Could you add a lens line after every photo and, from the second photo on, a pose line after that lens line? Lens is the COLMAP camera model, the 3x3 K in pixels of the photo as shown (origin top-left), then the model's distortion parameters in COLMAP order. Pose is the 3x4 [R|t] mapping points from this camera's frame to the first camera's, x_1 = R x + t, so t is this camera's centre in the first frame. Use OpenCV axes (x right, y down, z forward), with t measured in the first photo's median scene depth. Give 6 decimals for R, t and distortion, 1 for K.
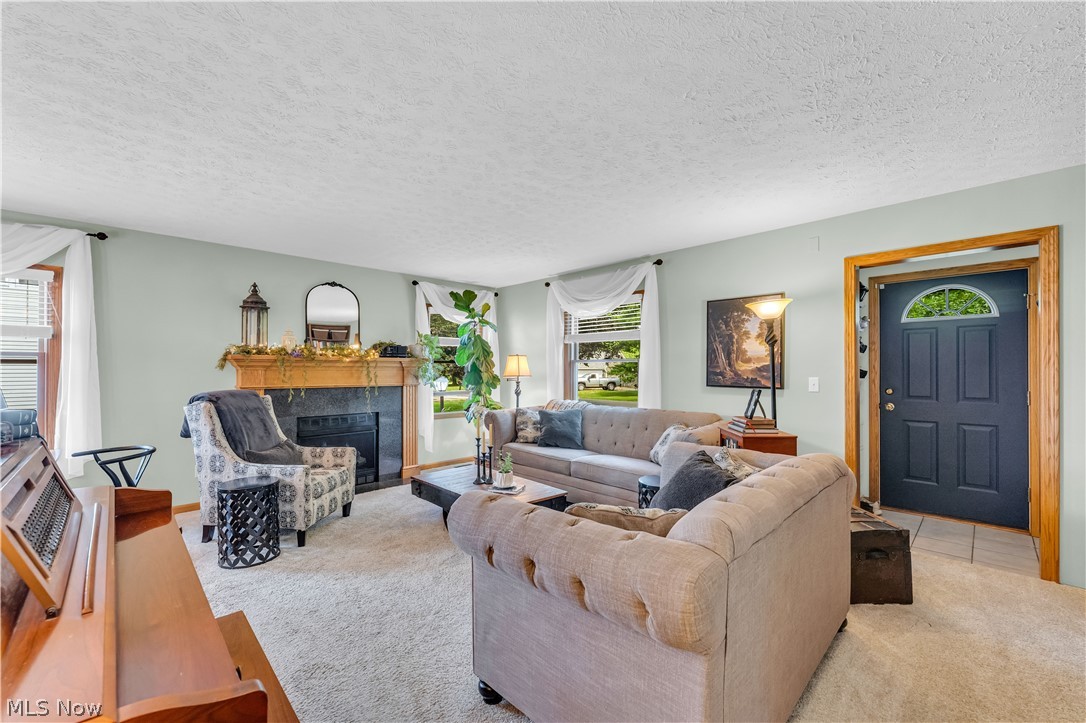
lens RADIAL K [[439.9, 0, 533.8], [0, 439.9, 369.0], [0, 0, 1]] dist [0.000516, -0.001462]
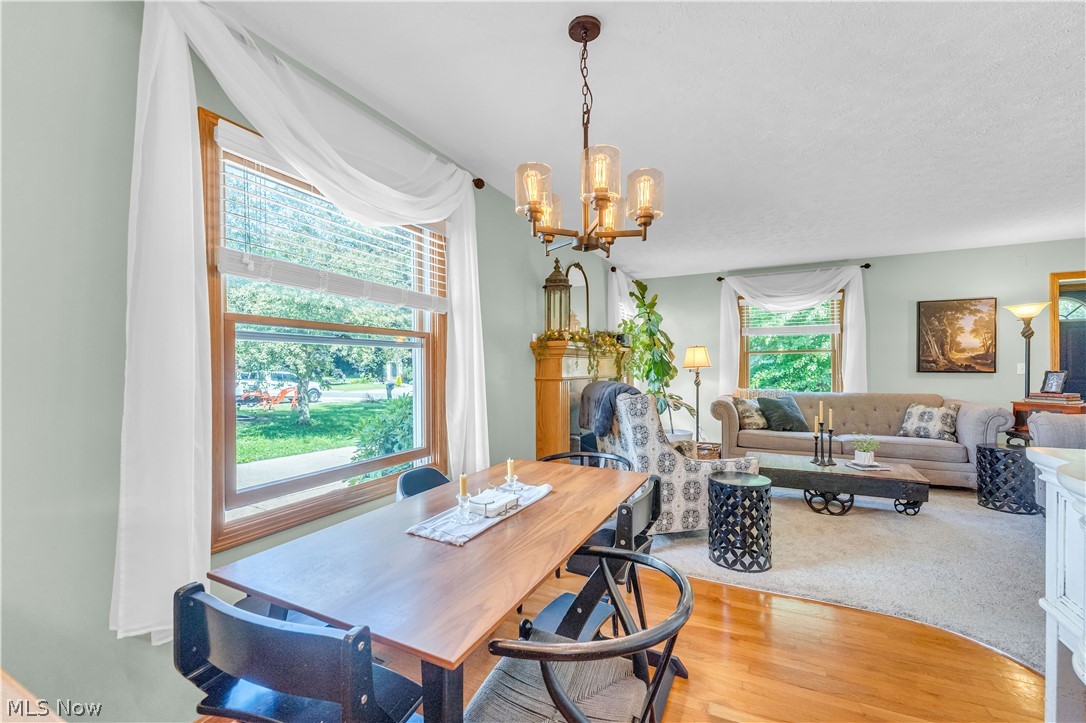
lens RADIAL K [[439.9, 0, 534.4], [0, 439.9, 370.1], [0, 0, 1]] dist [0.000516, -0.001462]
pose [[0.943931, -0.007705, 0.330053, -1.080122], [0.005433, 0.999955, 0.007805, 0.019875], [-0.330098, -0.005574, 0.943930, 0.228734]]
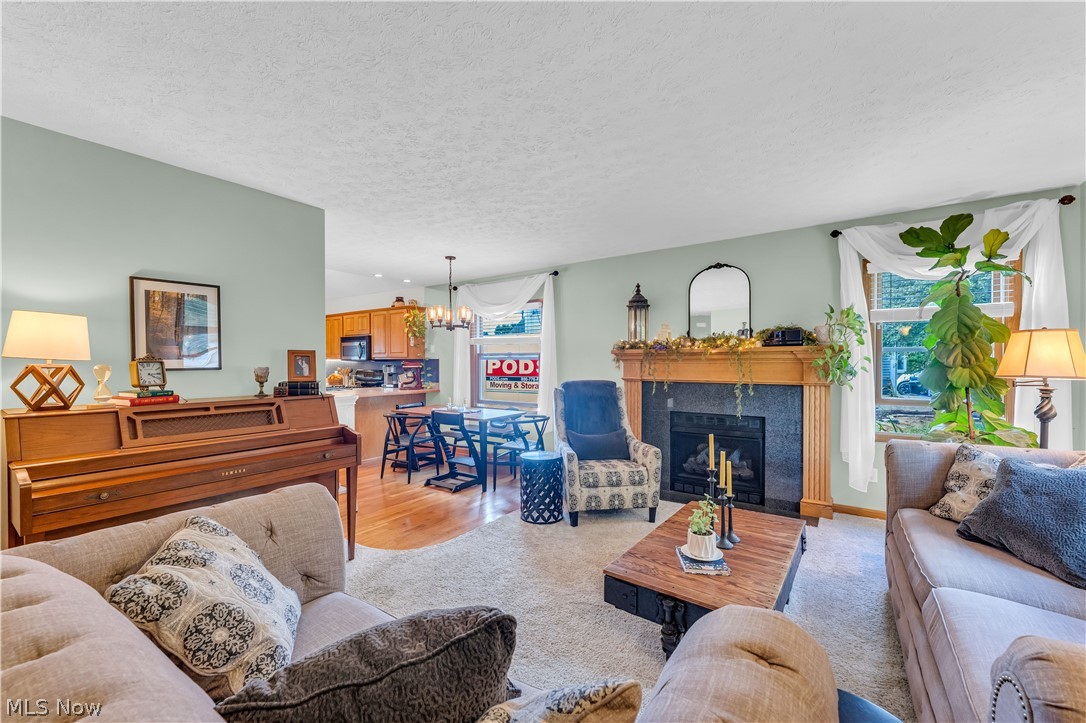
lens RADIAL K [[439.9, 0, 534.4], [0, 439.9, 369.2], [0, 0, 1]] dist [0.000516, -0.001462]
pose [[0.197497, 0.014476, -0.980197, 0.439014], [0.004332, 0.999868, 0.015639, -0.001193], [0.980294, -0.007335, 0.197408, 0.595996]]
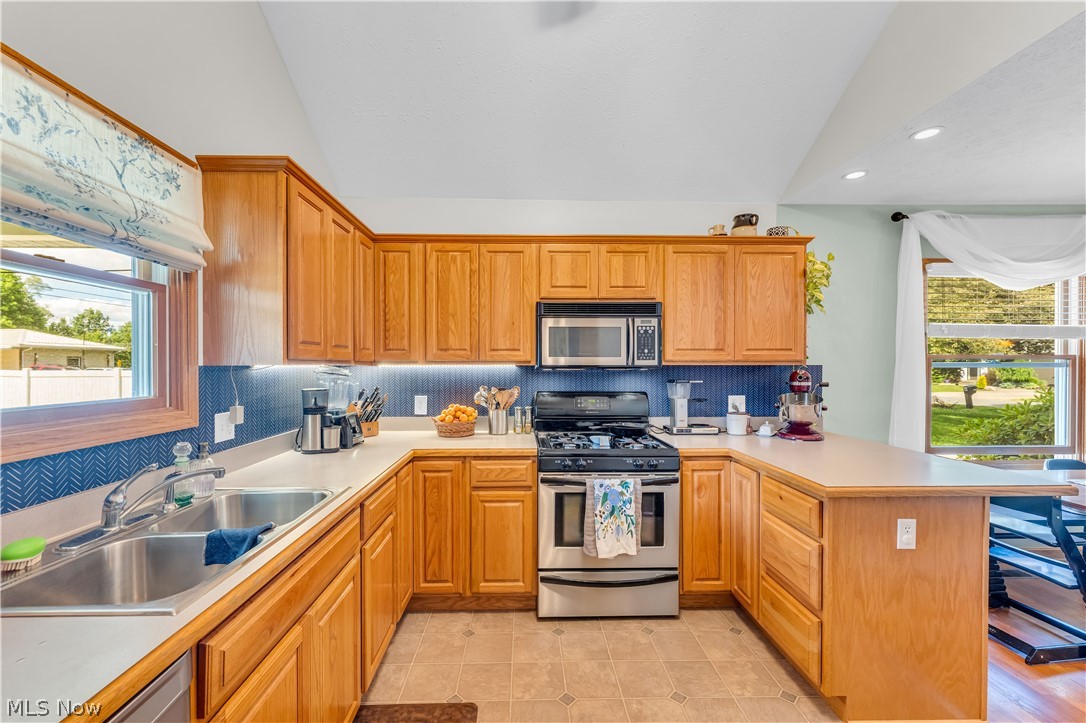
lens RADIAL K [[439.9, 0, 526.2], [0, 439.9, 367.8], [0, 0, 1]] dist [0.000516, -0.001462]
pose [[0.737530, 0.005343, -0.675294, -1.218125], [0.001477, 0.999954, 0.009525, -0.019167], [0.675313, -0.008022, 0.737488, -0.413360]]
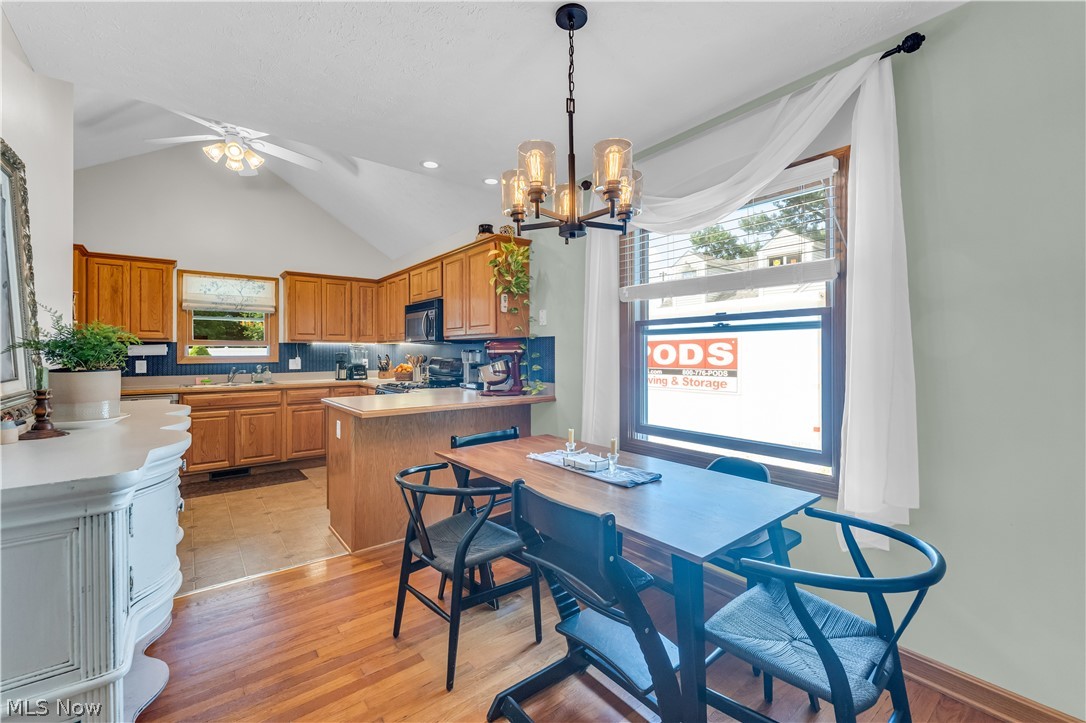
lens RADIAL K [[439.9, 0, 538.9], [0, 439.9, 350.0], [0, 0, 1]] dist [0.000516, -0.001462]
pose [[-0.087218, -0.004141, -0.996181, -0.467522], [0.005498, 0.999974, -0.004638, 0.015624], [0.996174, -0.005881, -0.087193, 0.614778]]
